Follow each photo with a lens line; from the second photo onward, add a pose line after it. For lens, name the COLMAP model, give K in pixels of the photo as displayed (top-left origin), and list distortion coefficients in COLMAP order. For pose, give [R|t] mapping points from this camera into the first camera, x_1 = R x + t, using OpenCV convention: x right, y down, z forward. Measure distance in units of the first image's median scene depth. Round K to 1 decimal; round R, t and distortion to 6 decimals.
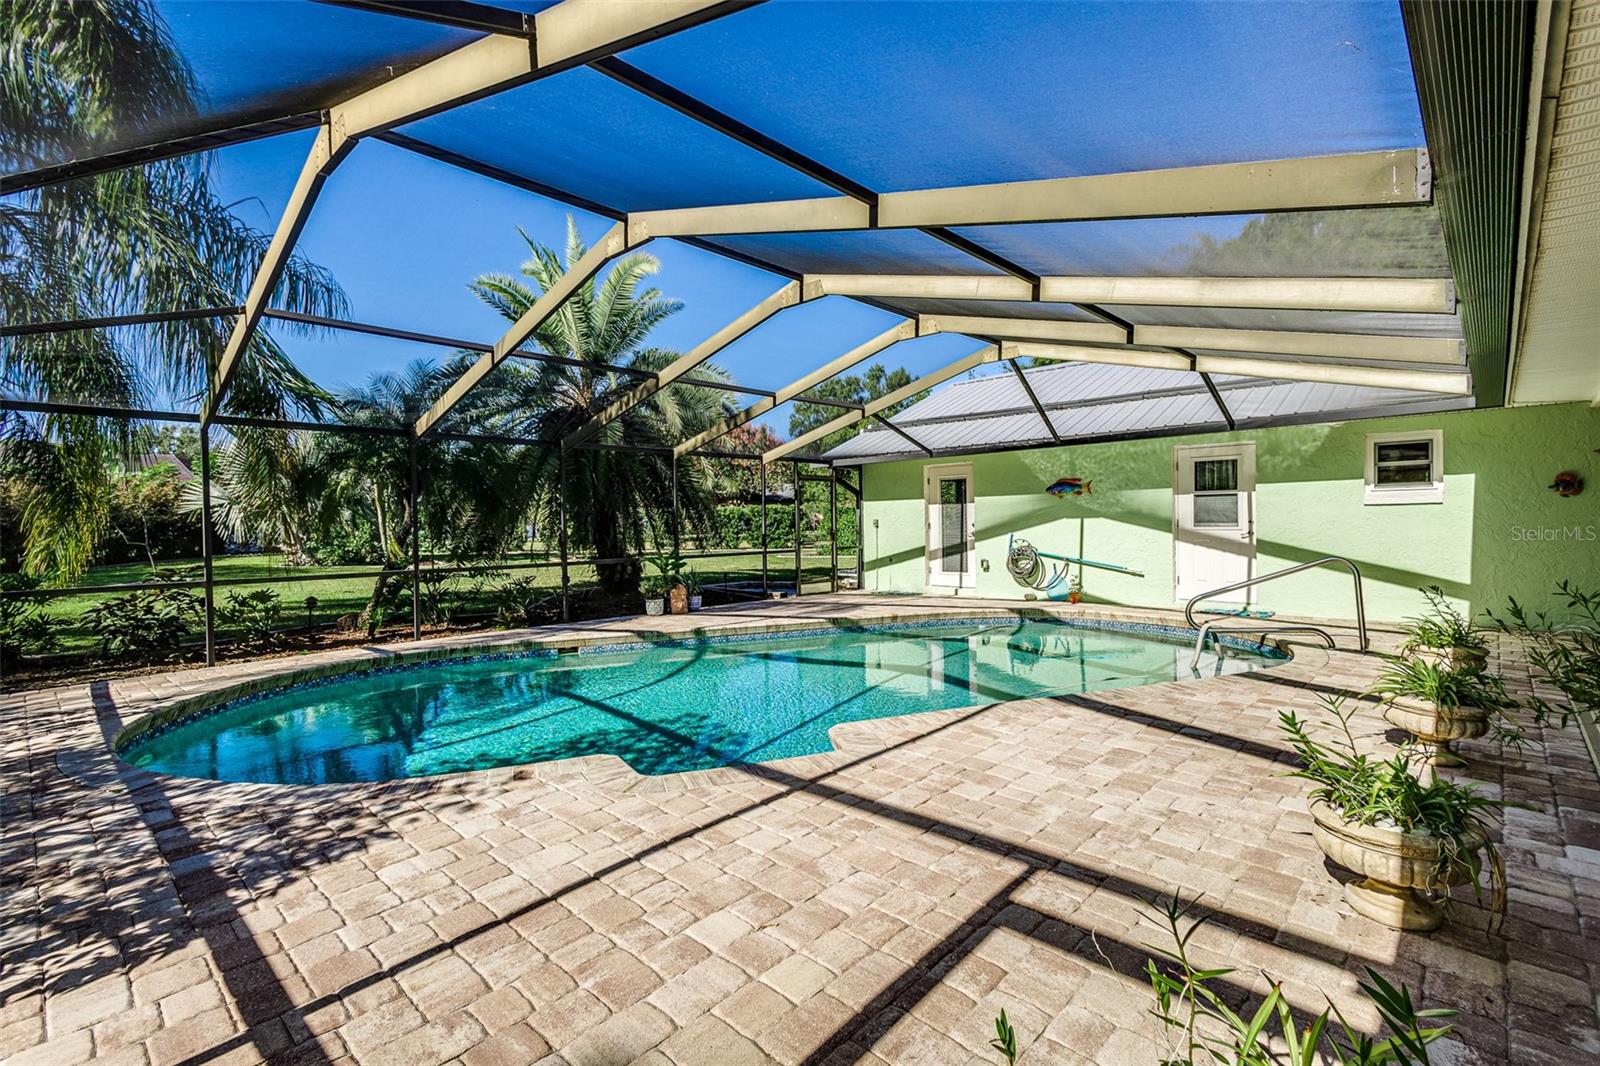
lens RADIAL K [[729.9, 0, 798.6], [0, 729.9, 527.7], [0, 0, 1]] dist [0.009745, -0.000009]
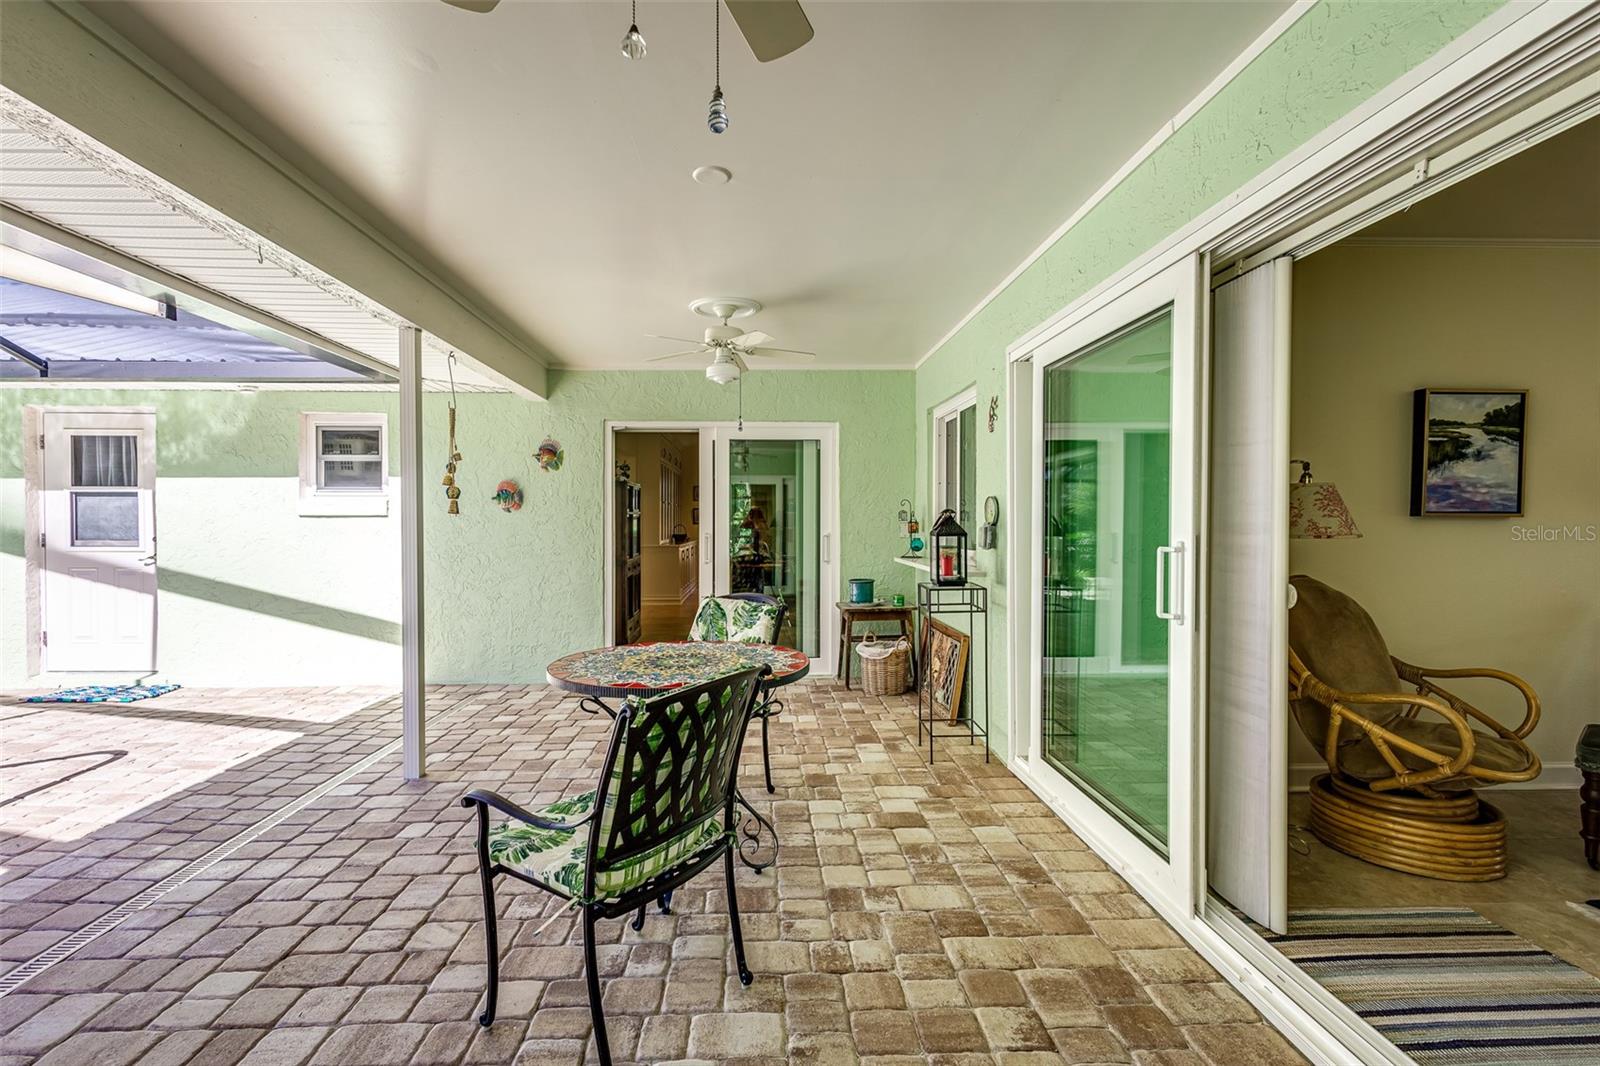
lens RADIAL K [[729.9, 0, 794.1], [0, 729.9, 531.3], [0, 0, 1]] dist [0.009745, -0.000009]
pose [[0.683966, -0.002062, 0.729511, 0.532166], [-0.002676, 0.999982, 0.005336, -0.018888], [-0.729509, -0.005602, 0.683949, 0.173877]]
